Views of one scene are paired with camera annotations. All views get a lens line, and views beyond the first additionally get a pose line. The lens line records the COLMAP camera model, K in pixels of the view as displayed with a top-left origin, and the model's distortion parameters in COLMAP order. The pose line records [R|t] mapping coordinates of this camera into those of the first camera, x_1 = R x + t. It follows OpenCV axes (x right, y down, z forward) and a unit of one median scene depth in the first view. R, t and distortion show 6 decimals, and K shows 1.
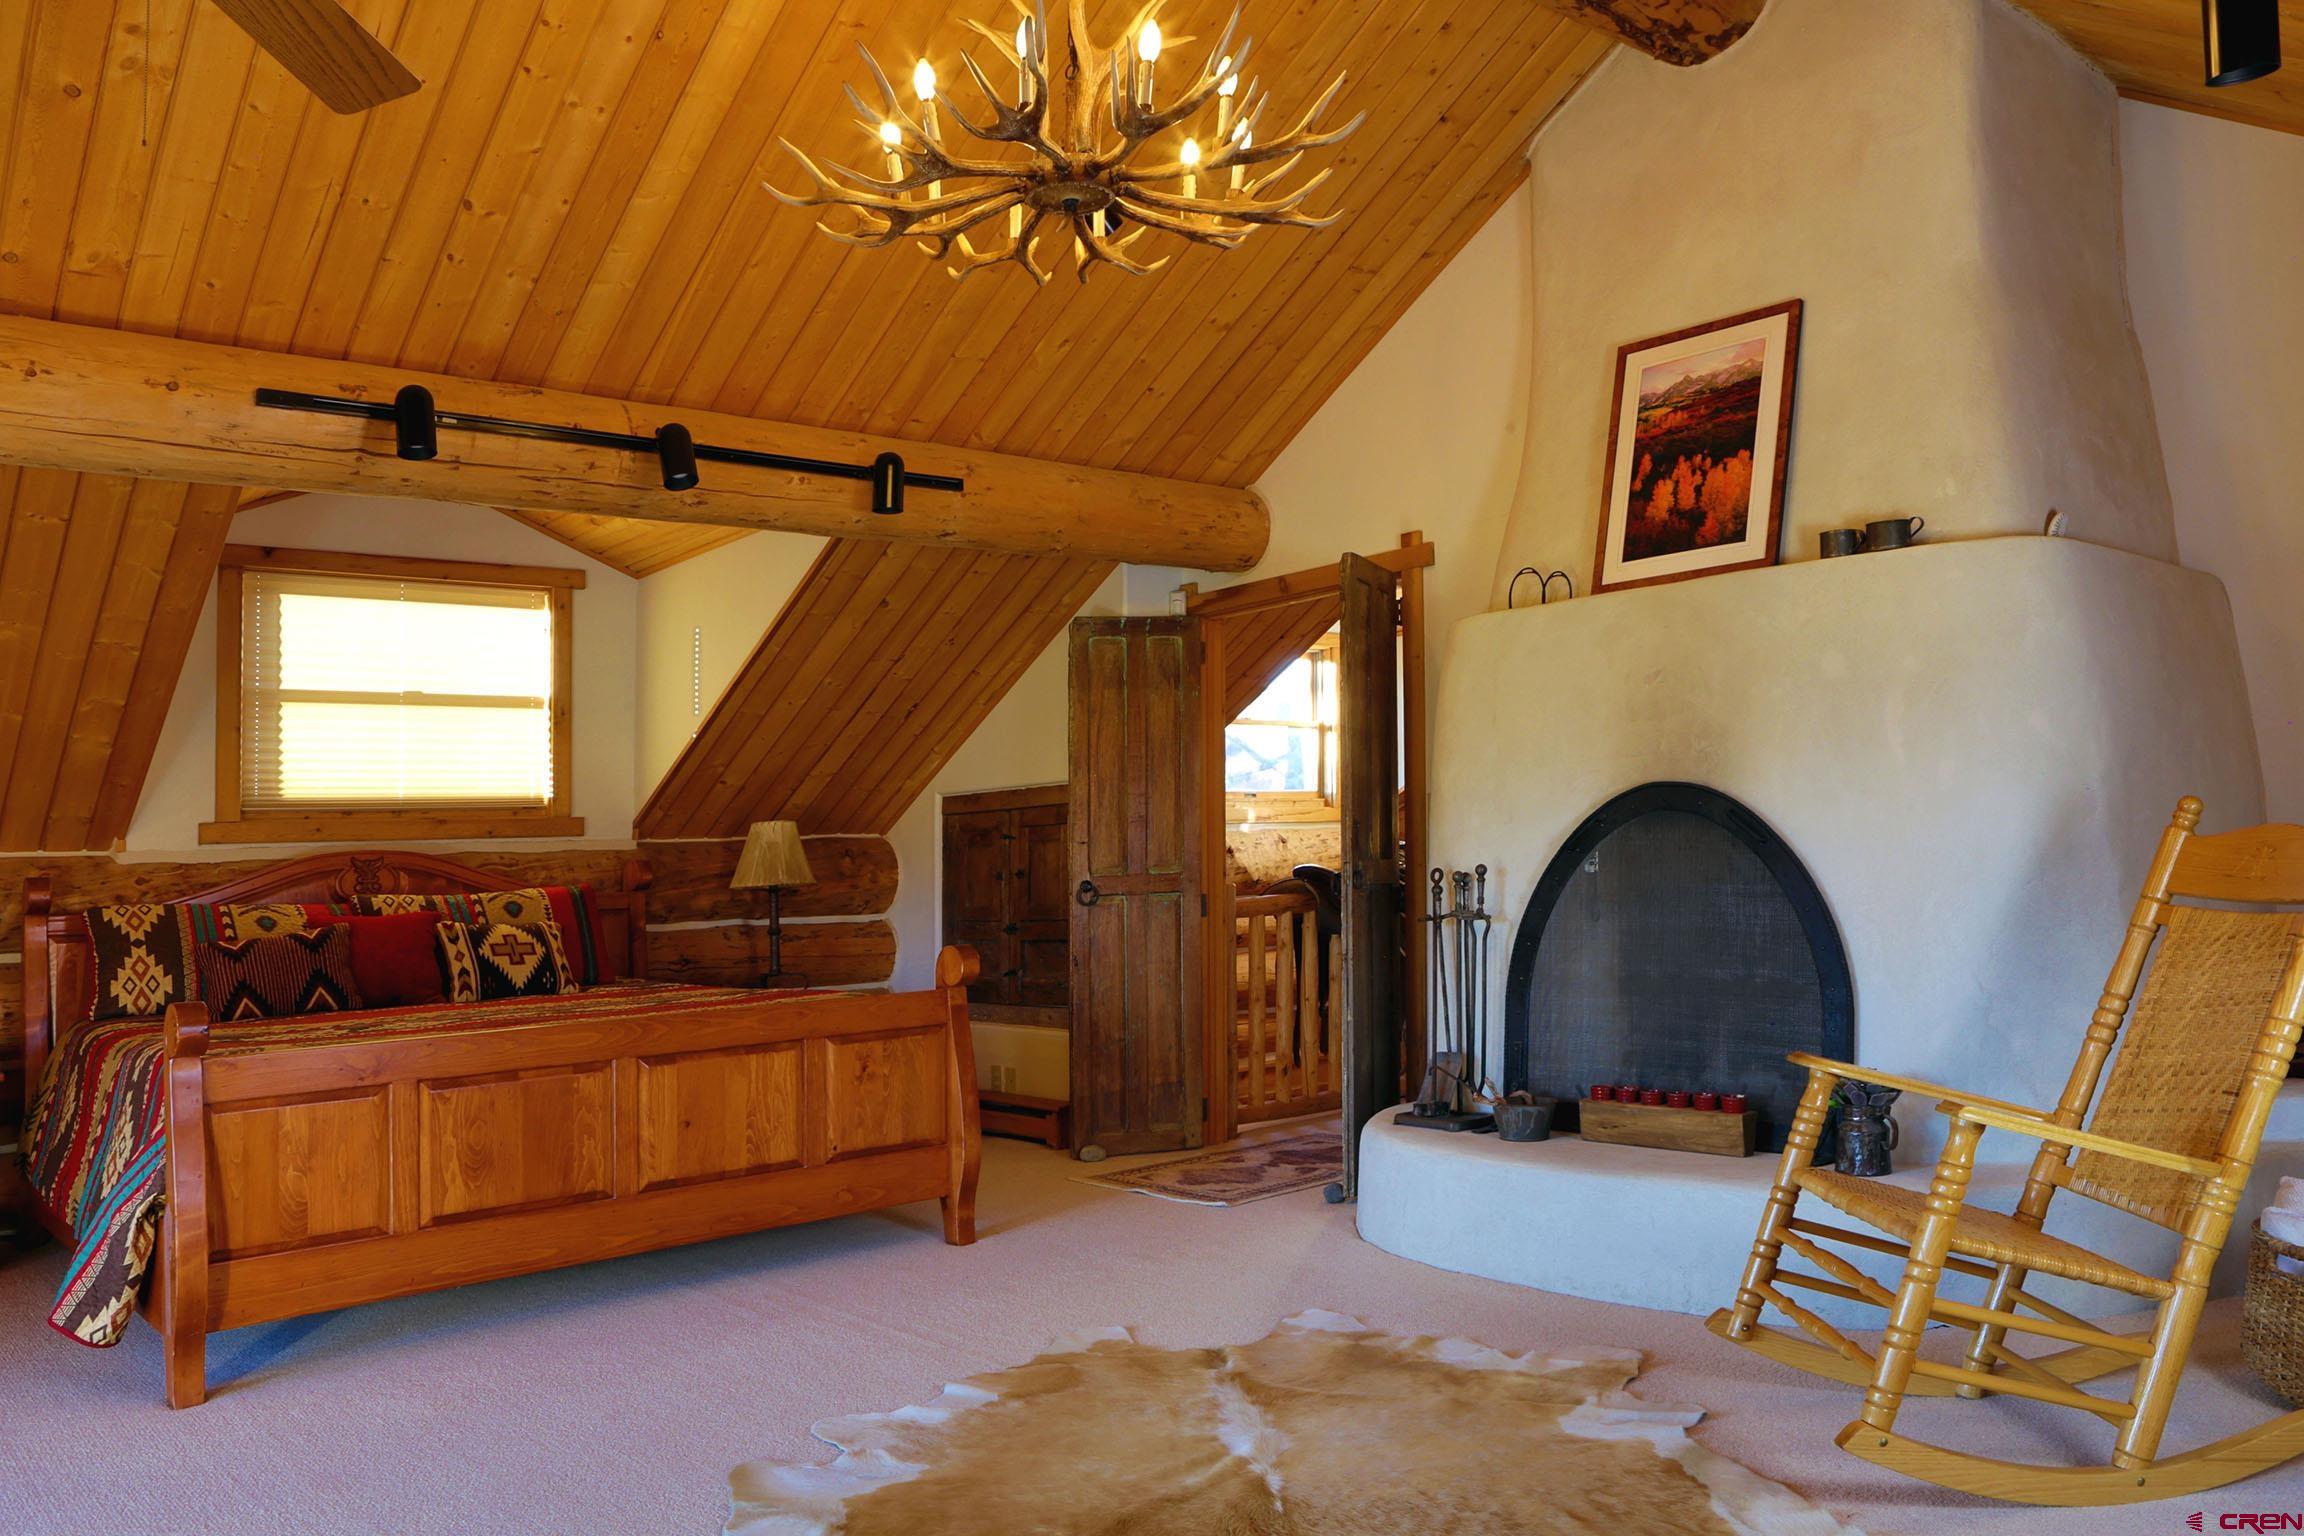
lens RADIAL K [[1657.4, 0, 1152.0], [0, 1657.4, 768.0], [0, 0, 1]] dist [-0.090891, 0.051360]
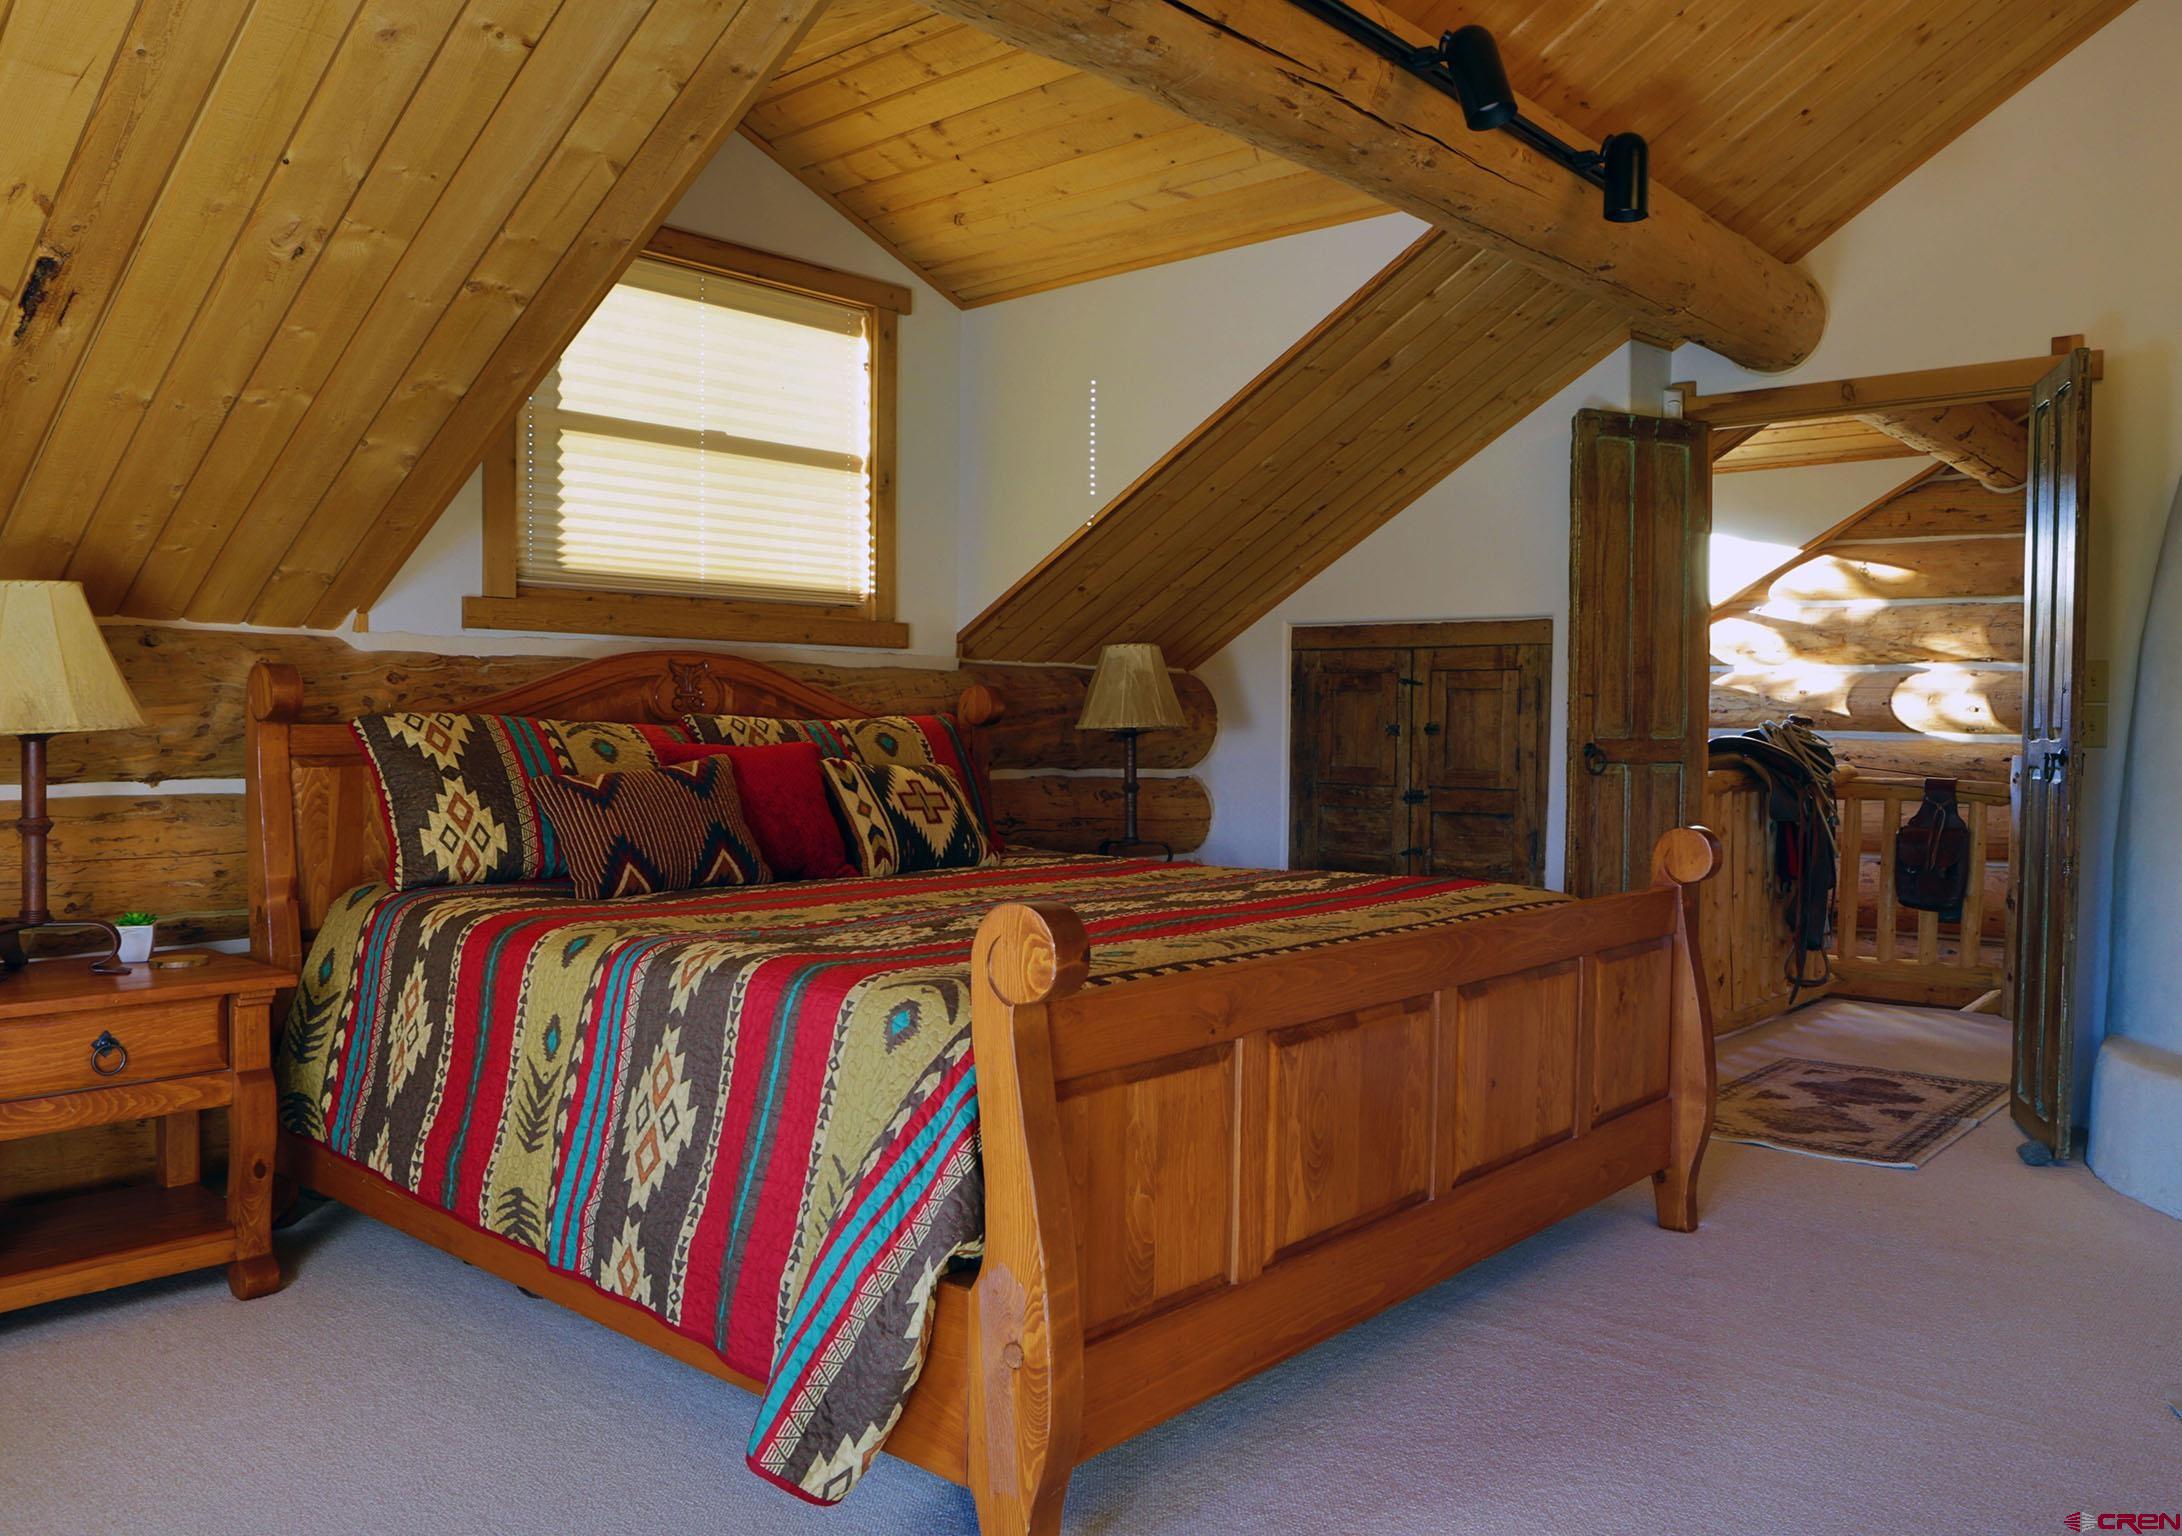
lens RADIAL K [[1645.8, 0, 1091.0], [0, 1645.8, 768.0], [0, 0, 1]] dist [-0.119140, 0.132728]
pose [[0.988370, 0.050399, 0.143471, -0.461676], [-0.062641, 0.994651, 0.082129, 0.036433], [-0.138564, -0.090161, 0.986241, 0.315059]]
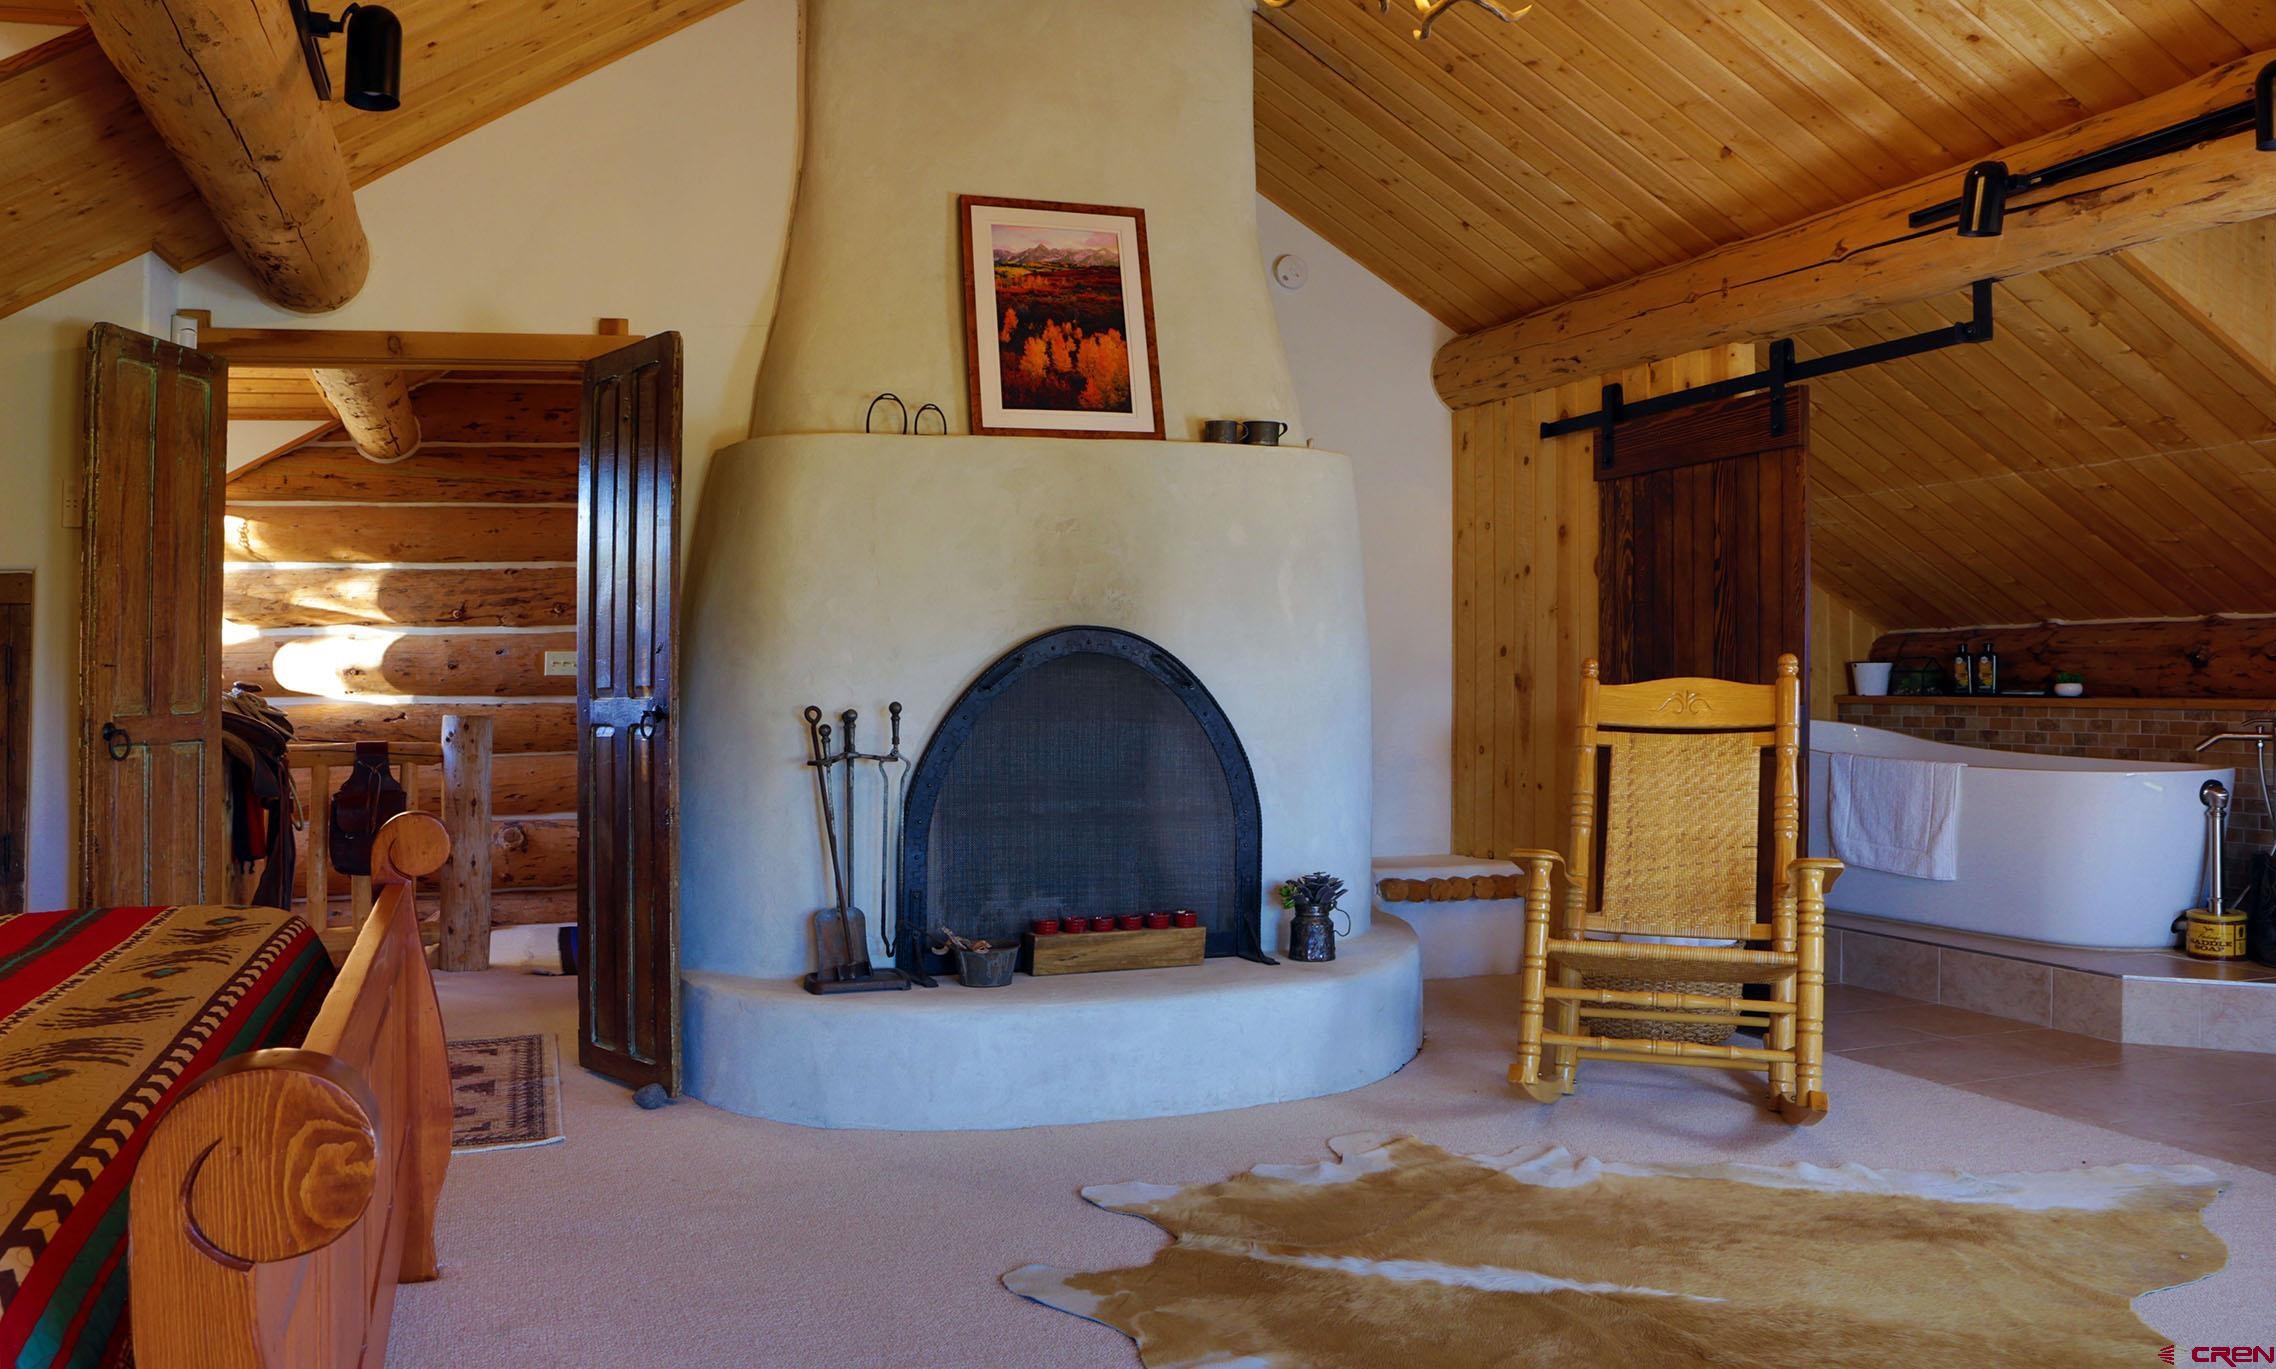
lens RADIAL K [[1636.8, 0, 1142.2], [0, 1636.8, 633.2], [0, 0, 1]] dist [-0.134252, 0.141068]
pose [[0.437986, 0.056269, 0.897219, -0.511415], [-0.049445, 0.998036, -0.038455, 0.043028], [-0.897621, -0.027520, 0.439909, 0.420473]]
